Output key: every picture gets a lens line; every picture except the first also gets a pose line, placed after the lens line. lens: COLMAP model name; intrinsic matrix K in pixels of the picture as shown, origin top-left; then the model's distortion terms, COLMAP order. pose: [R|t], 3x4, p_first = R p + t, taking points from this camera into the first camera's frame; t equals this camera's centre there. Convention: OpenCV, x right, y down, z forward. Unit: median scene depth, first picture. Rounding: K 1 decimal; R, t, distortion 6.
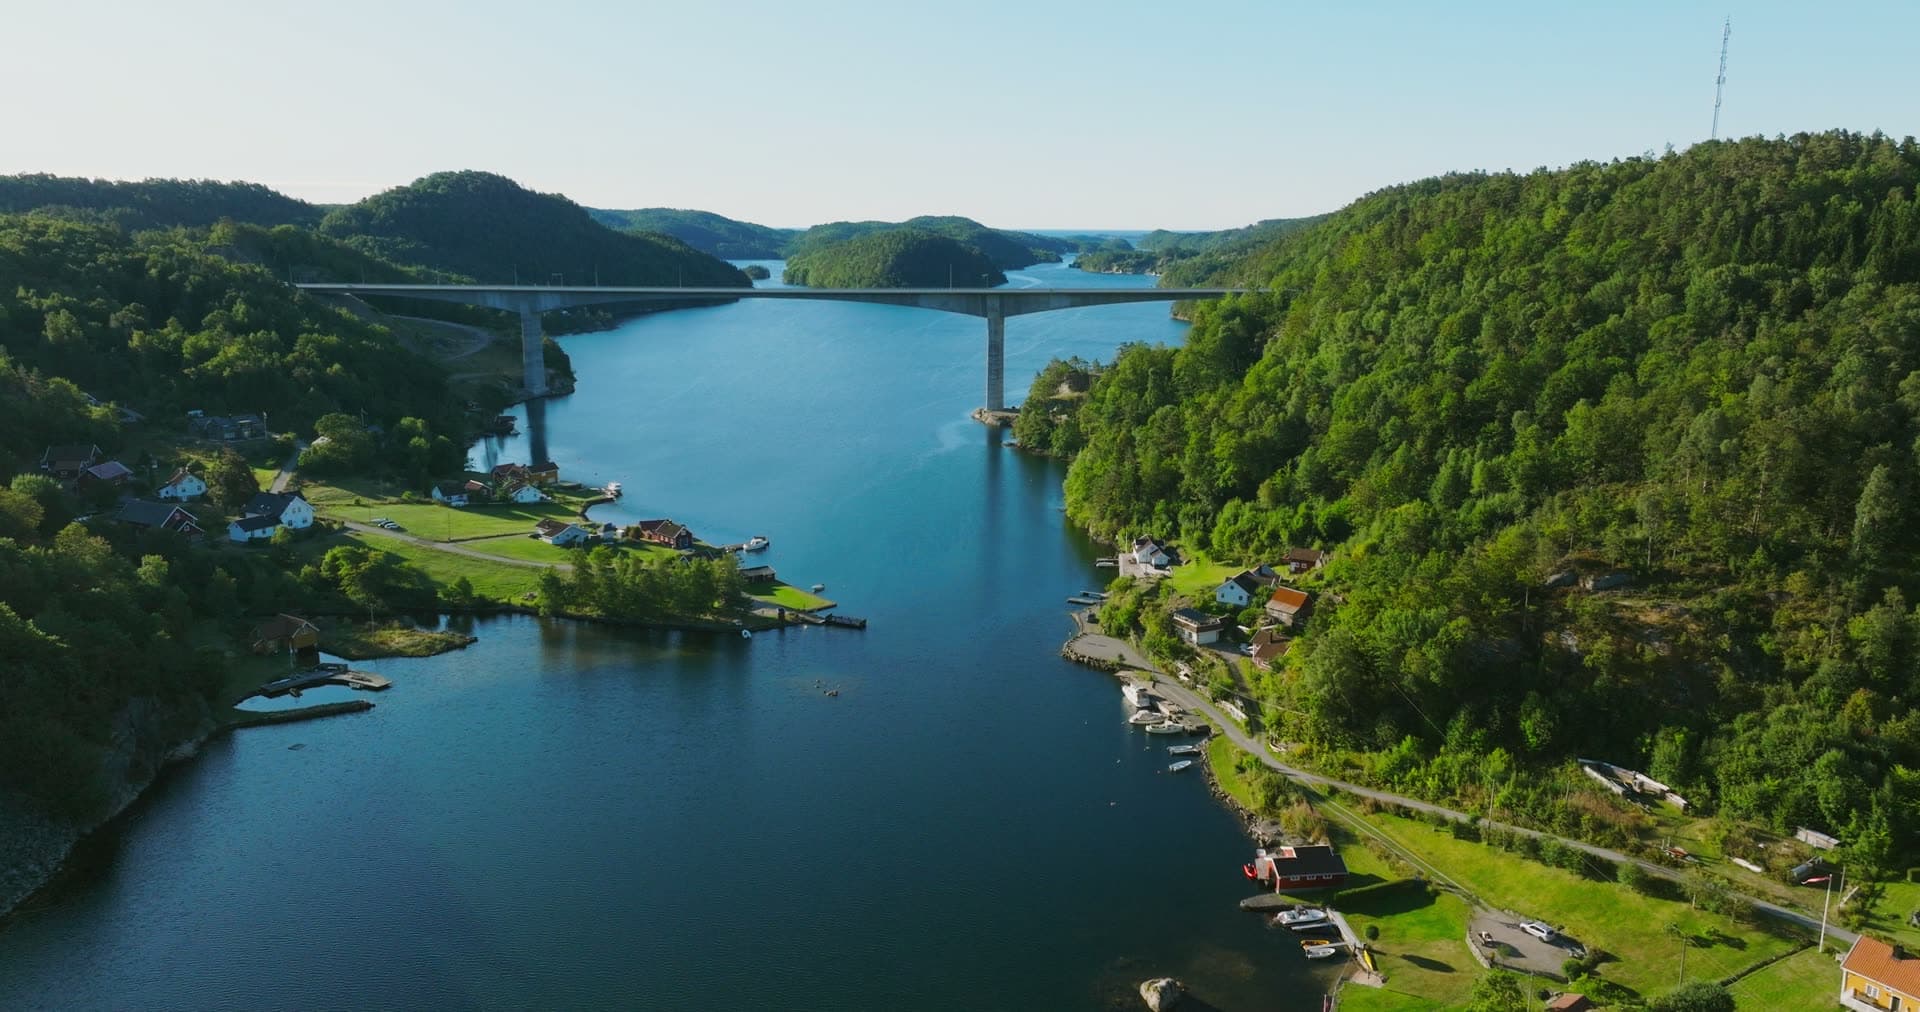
lens RADIAL K [[1347.4, 0, 960.9], [0, 1347.4, 506.6], [0, 0, 1]] dist [-0.003820, 0.020513]
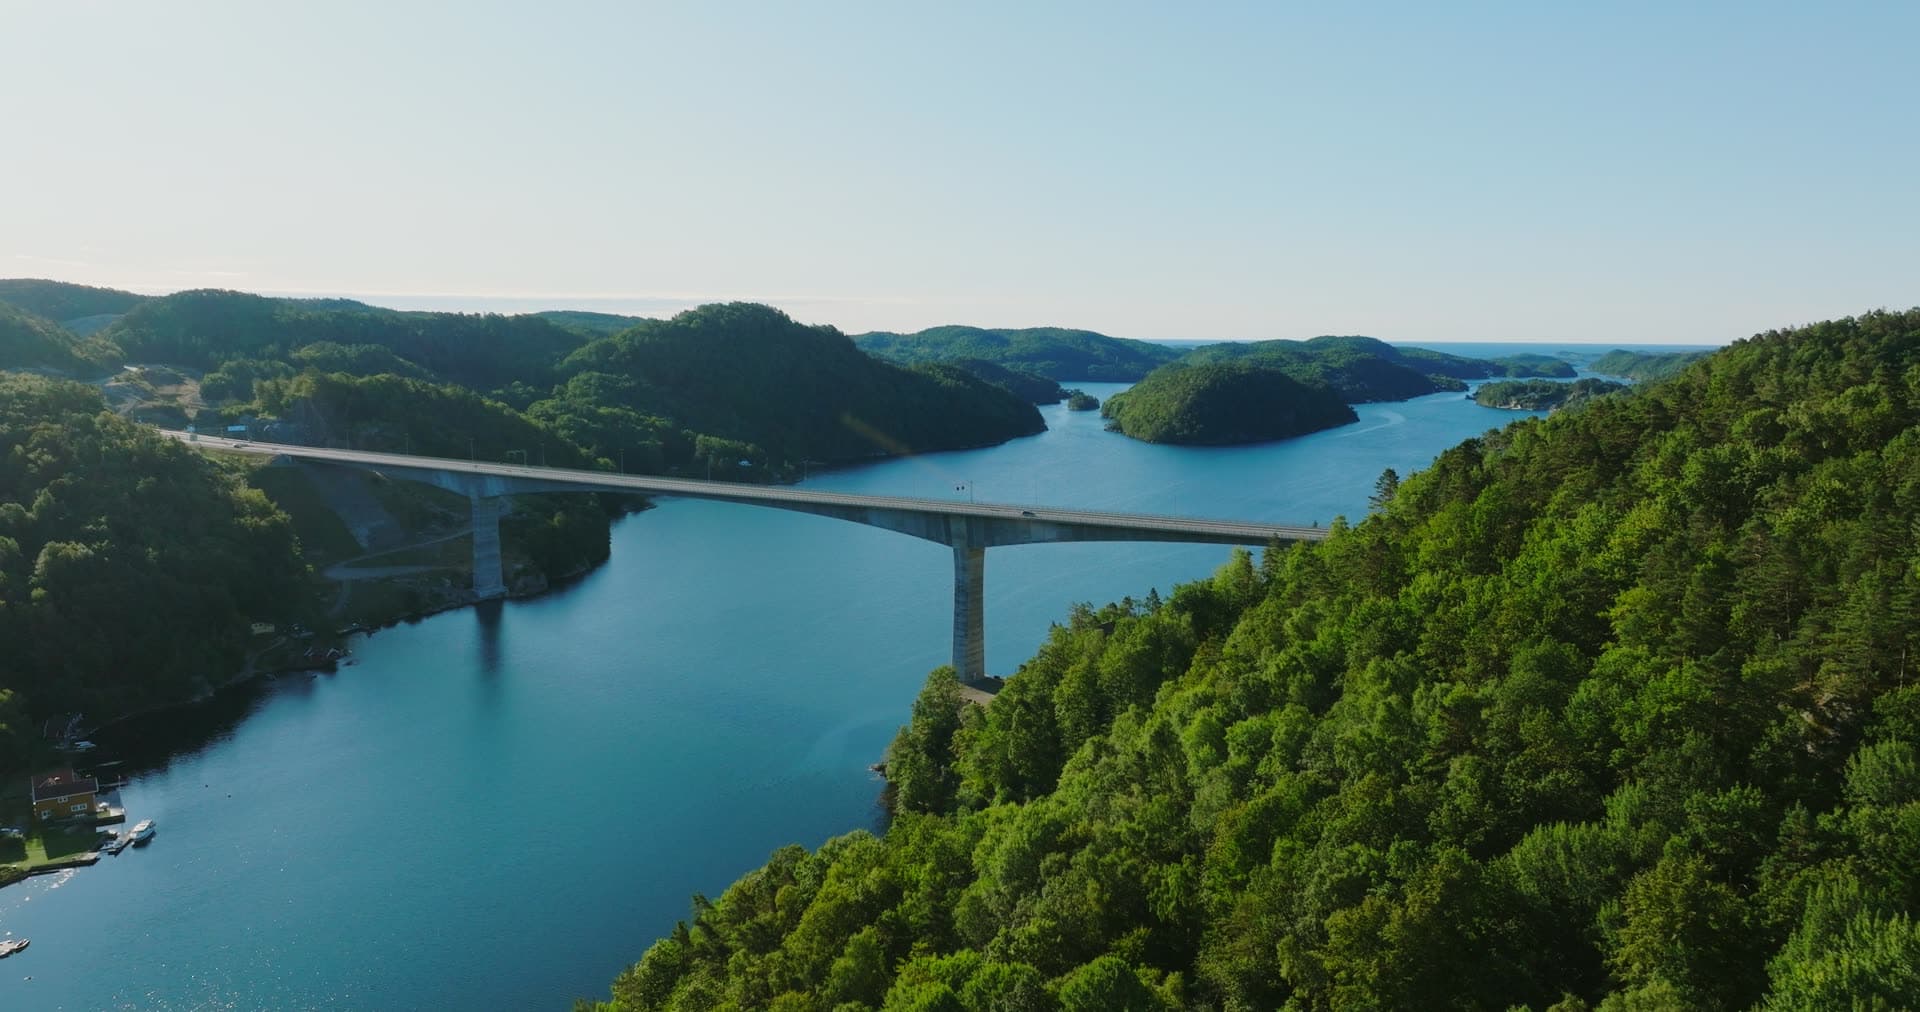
lens RADIAL K [[1347.4, 0, 960.9], [0, 1347.4, 505.4], [0, 0, 1]] dist [-0.003820, 0.020513]
pose [[0.945824, 0.044534, -0.321611, 0.297039], [-0.070349, 0.995127, -0.069093, -0.140586], [0.316967, 0.087975, 0.944348, 0.437181]]
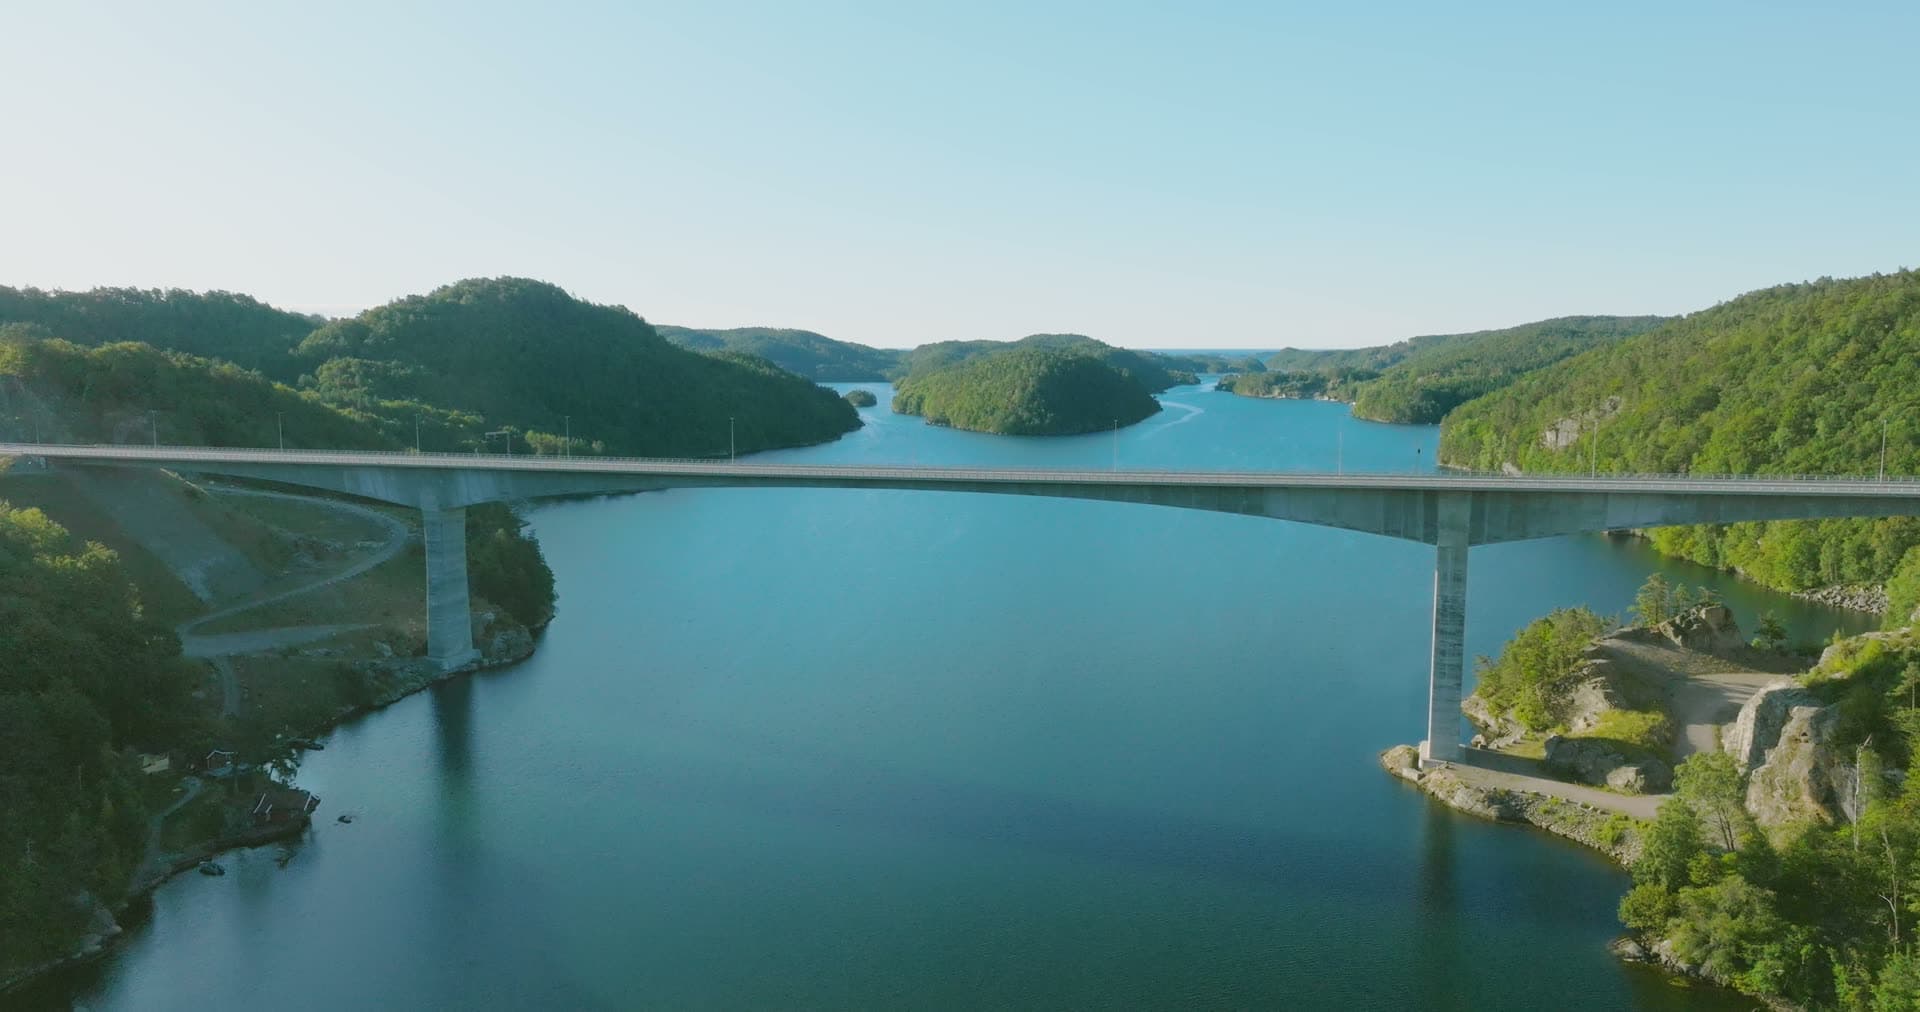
lens RADIAL K [[1347.4, 0, 959.4], [0, 1347.4, 507.2], [0, 0, 1]] dist [-0.003820, 0.020513]
pose [[0.997451, 0.003827, -0.071257, -0.122689], [-0.009950, 0.996265, -0.085774, -0.140274], [0.070663, 0.086264, 0.993763, 0.696797]]
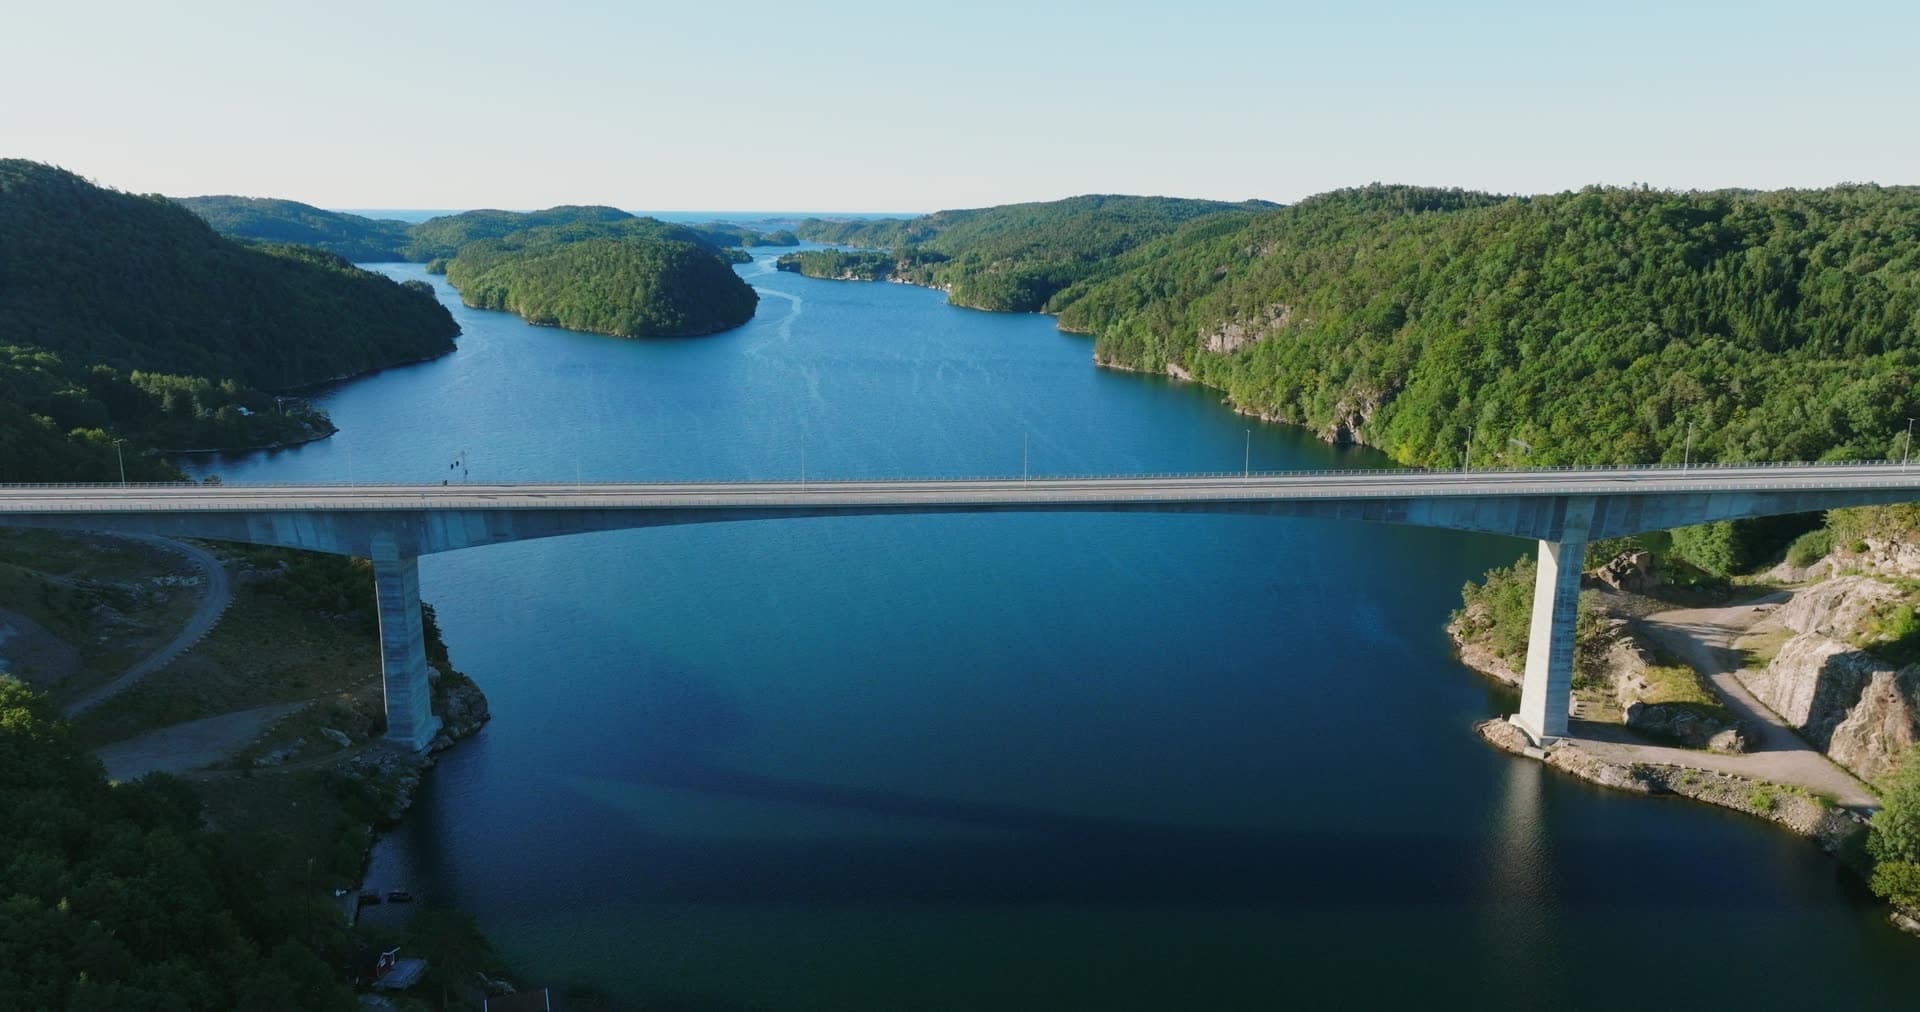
lens RADIAL K [[1347.4, 0, 959.4], [0, 1347.4, 509.7], [0, 0, 1]] dist [-0.003820, 0.020513]
pose [[0.954798, -0.064461, 0.290184, -0.374556], [0.059788, 0.997899, 0.024951, -0.214653], [-0.291182, -0.006474, 0.956646, 0.766631]]
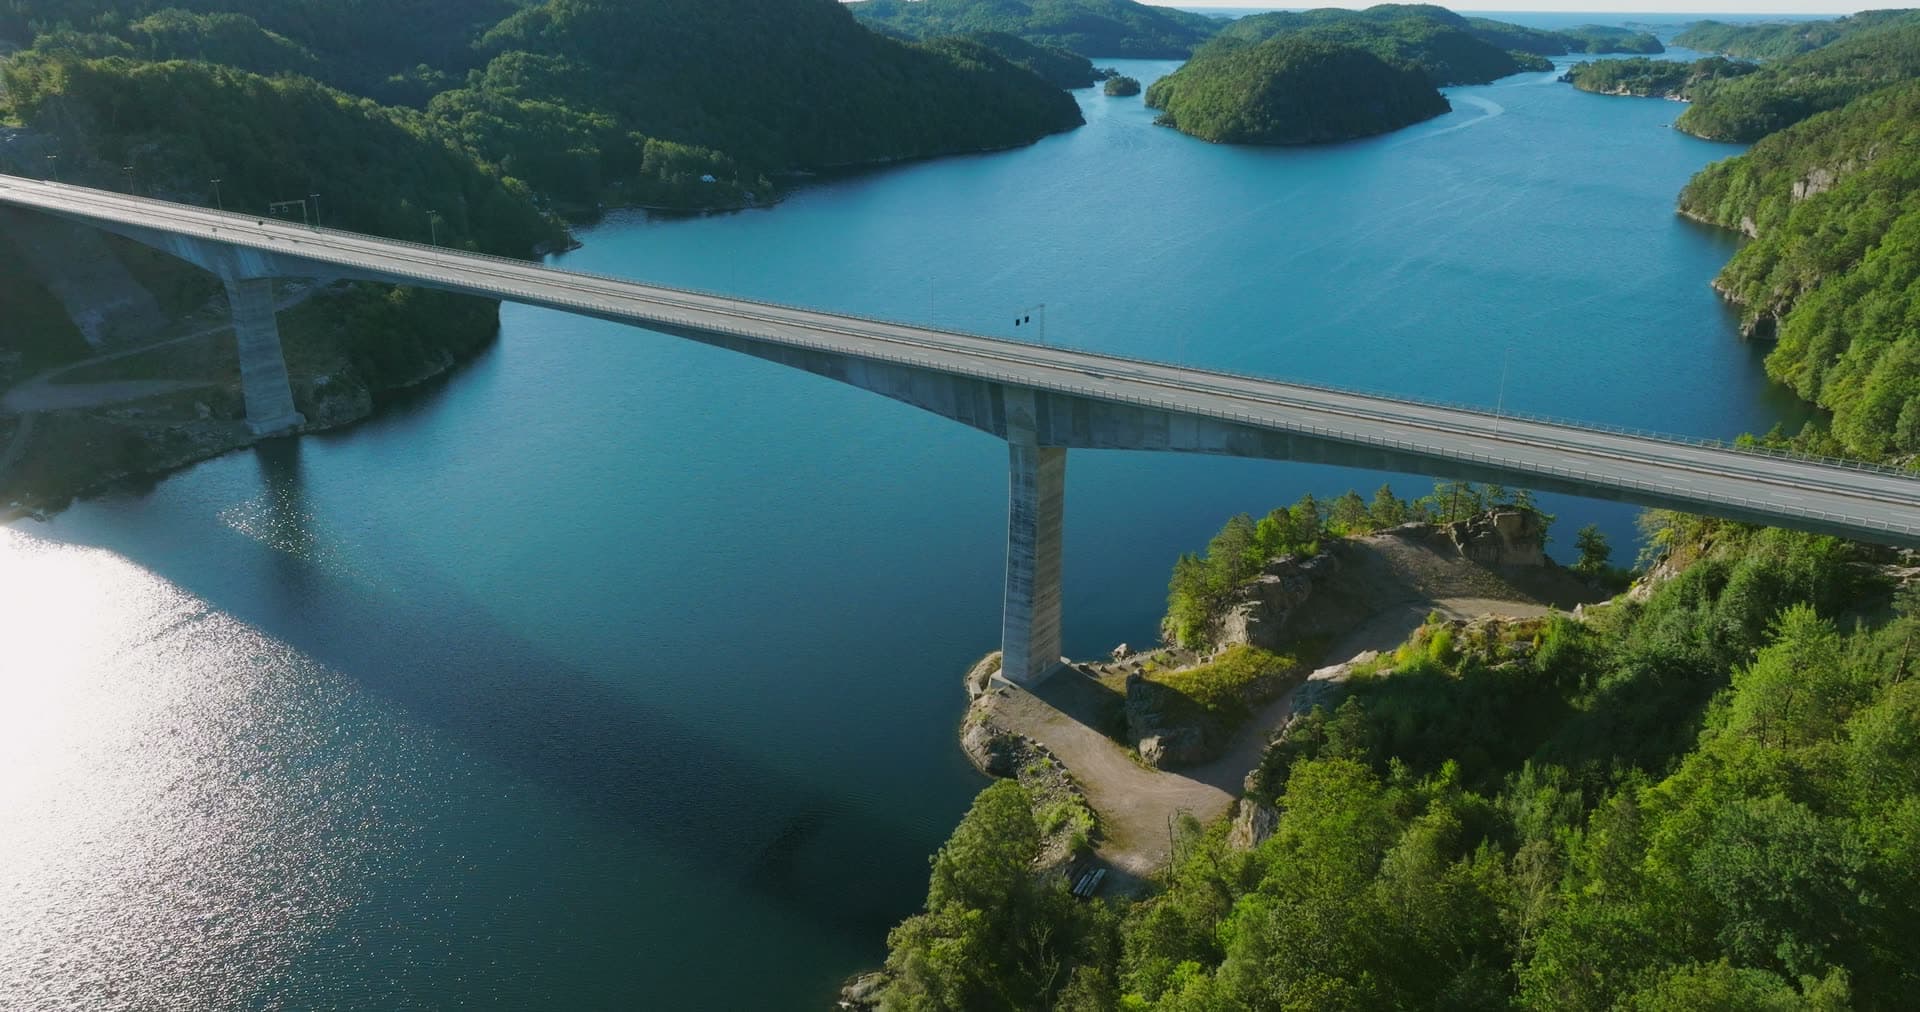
lens RADIAL K [[1347.4, 0, 960.7], [0, 1347.4, 502.4], [0, 0, 1]] dist [-0.003820, 0.020513]
pose [[0.943028, 0.121476, -0.309746, 0.146920], [-0.074198, 0.984304, 0.160126, -0.221105], [0.324336, -0.128021, 0.937239, 0.813382]]
